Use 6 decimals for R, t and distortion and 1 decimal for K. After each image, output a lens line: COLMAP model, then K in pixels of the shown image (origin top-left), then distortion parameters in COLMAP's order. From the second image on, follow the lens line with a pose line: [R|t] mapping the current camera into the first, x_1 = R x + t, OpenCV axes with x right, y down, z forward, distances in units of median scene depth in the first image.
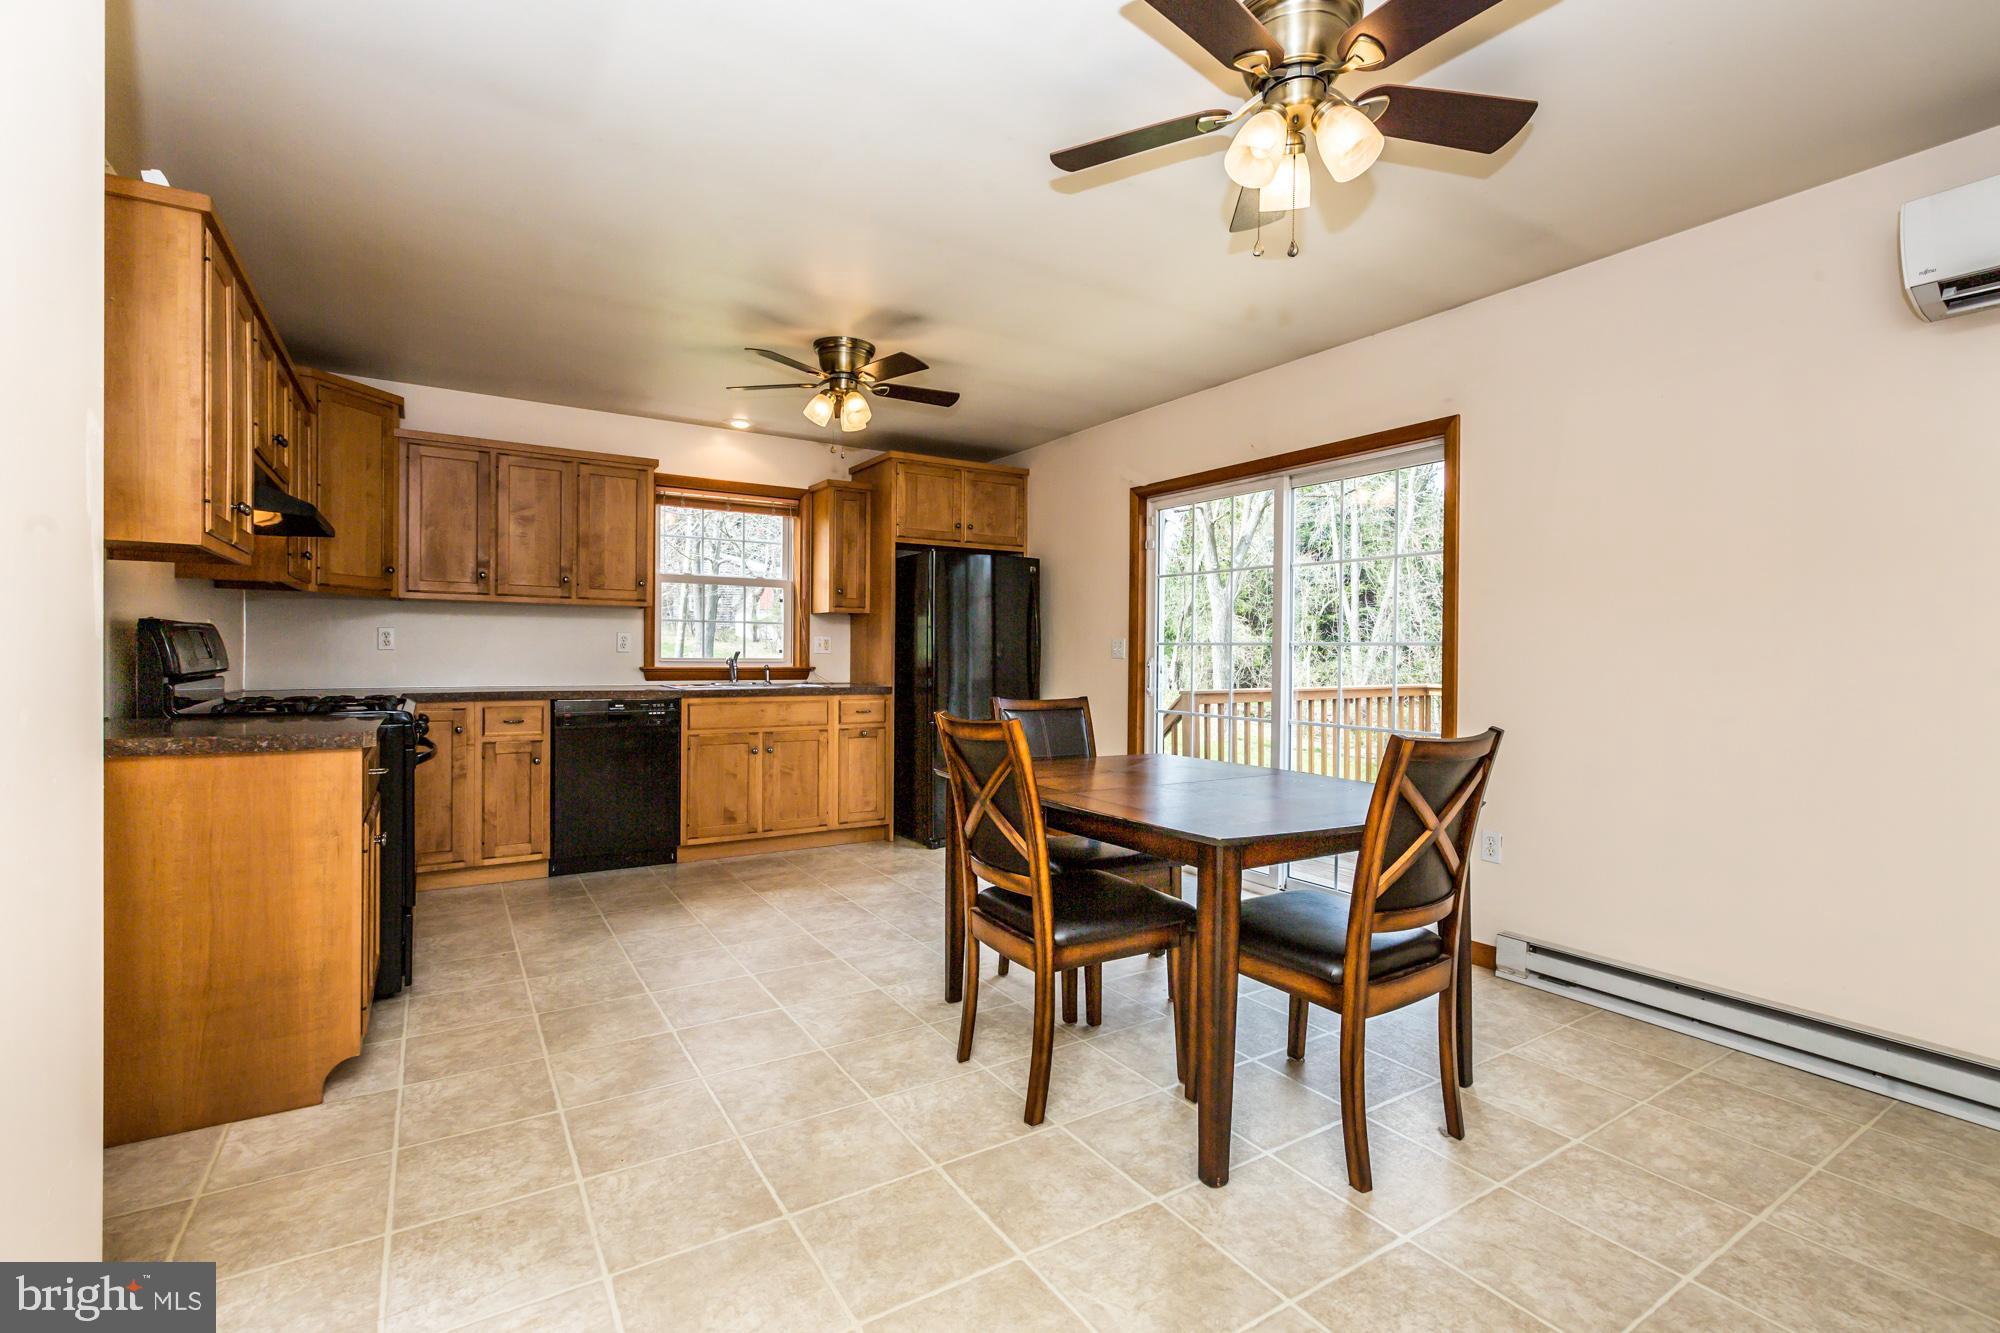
lens RADIAL K [[900.8, 0, 1001.1], [0, 900.8, 658.0], [0, 0, 1]] dist [0.002317, -0.000261]
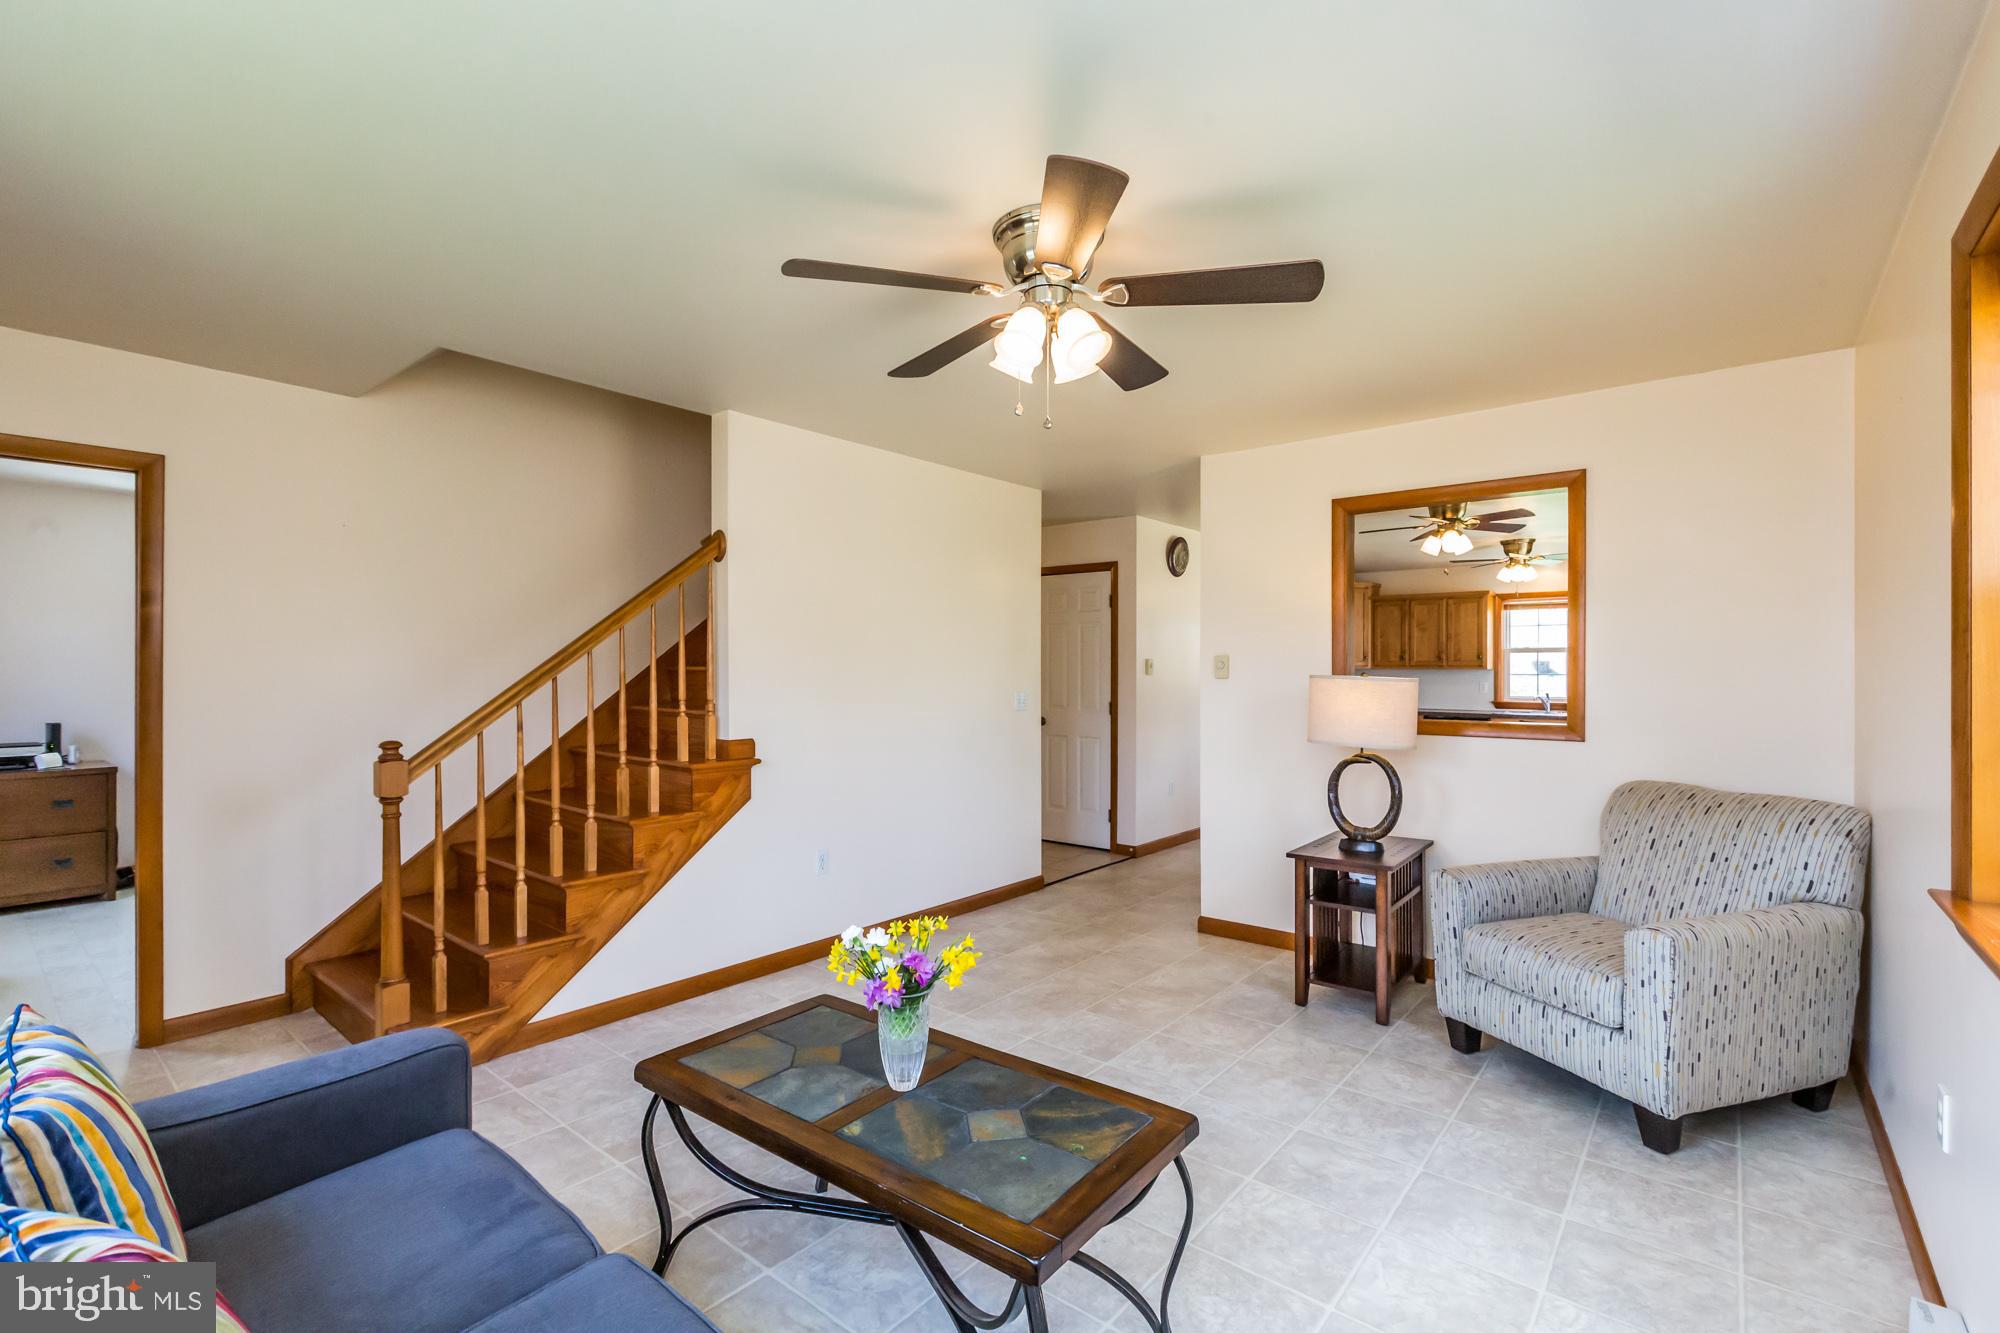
lens RADIAL K [[967.9, 0, 1002.6], [0, 967.9, 701.0], [0, 0, 1]] dist [-0.001454, -0.000074]
pose [[0.286251, -0.000510, -0.958154, 1.196679], [-0.000752, 0.999999, -0.000757, 0.011903], [0.958154, 0.000937, 0.286251, -0.525697]]
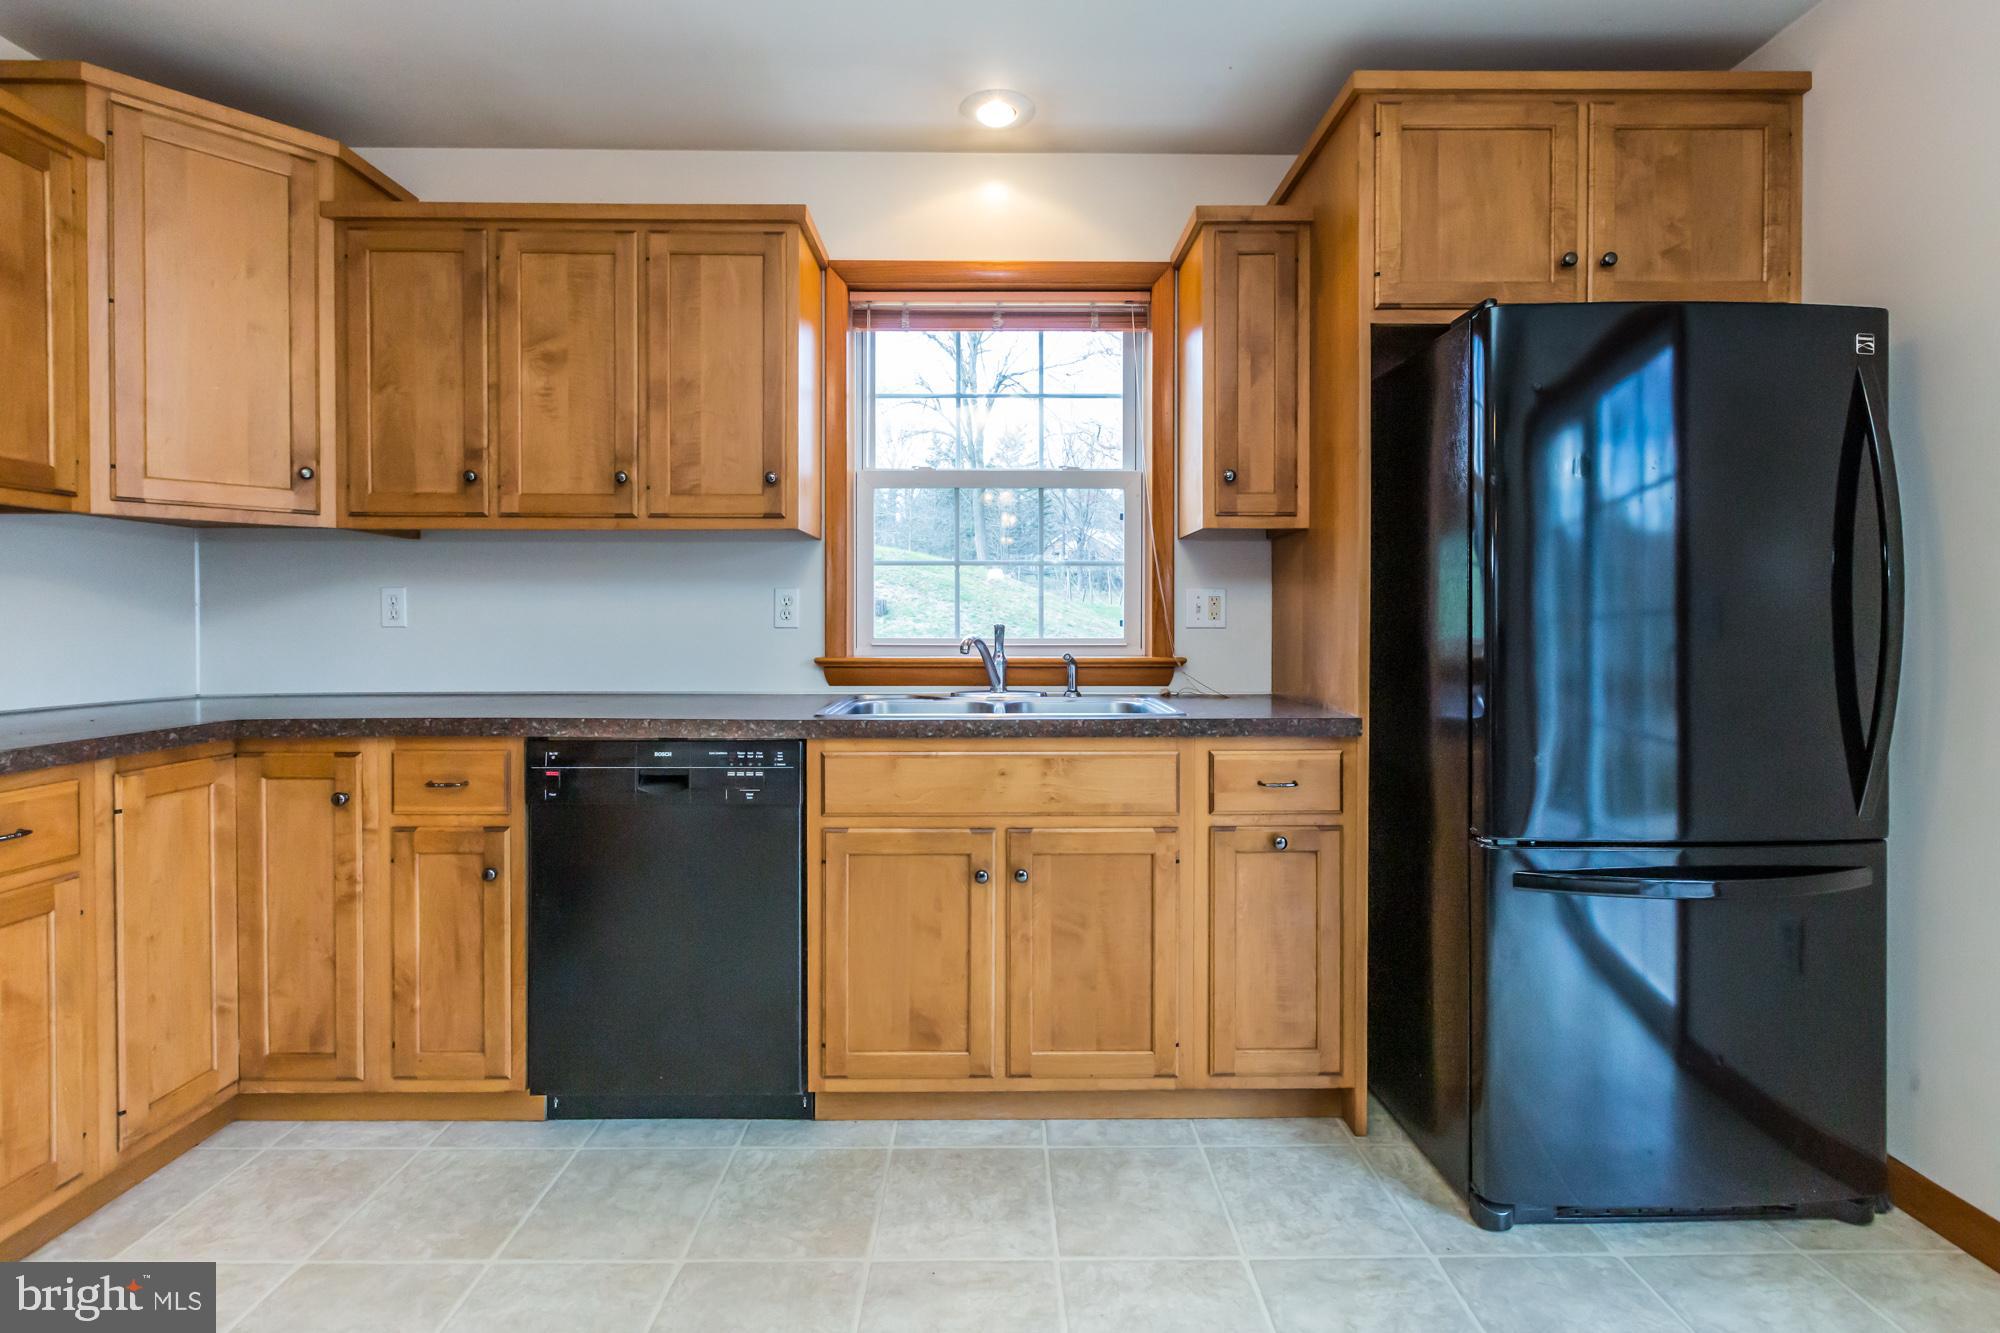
lens RADIAL K [[913.8, 0, 1009.7], [0, 913.8, 633.0], [0, 0, 1]] dist [-0.000766, 0.000209]
pose [[0.848467, 0.000493, -0.529249, -0.046081], [0.003146, 0.999977, 0.005976, -0.006055], [0.529240, -0.006735, 0.848446, 0.619438]]
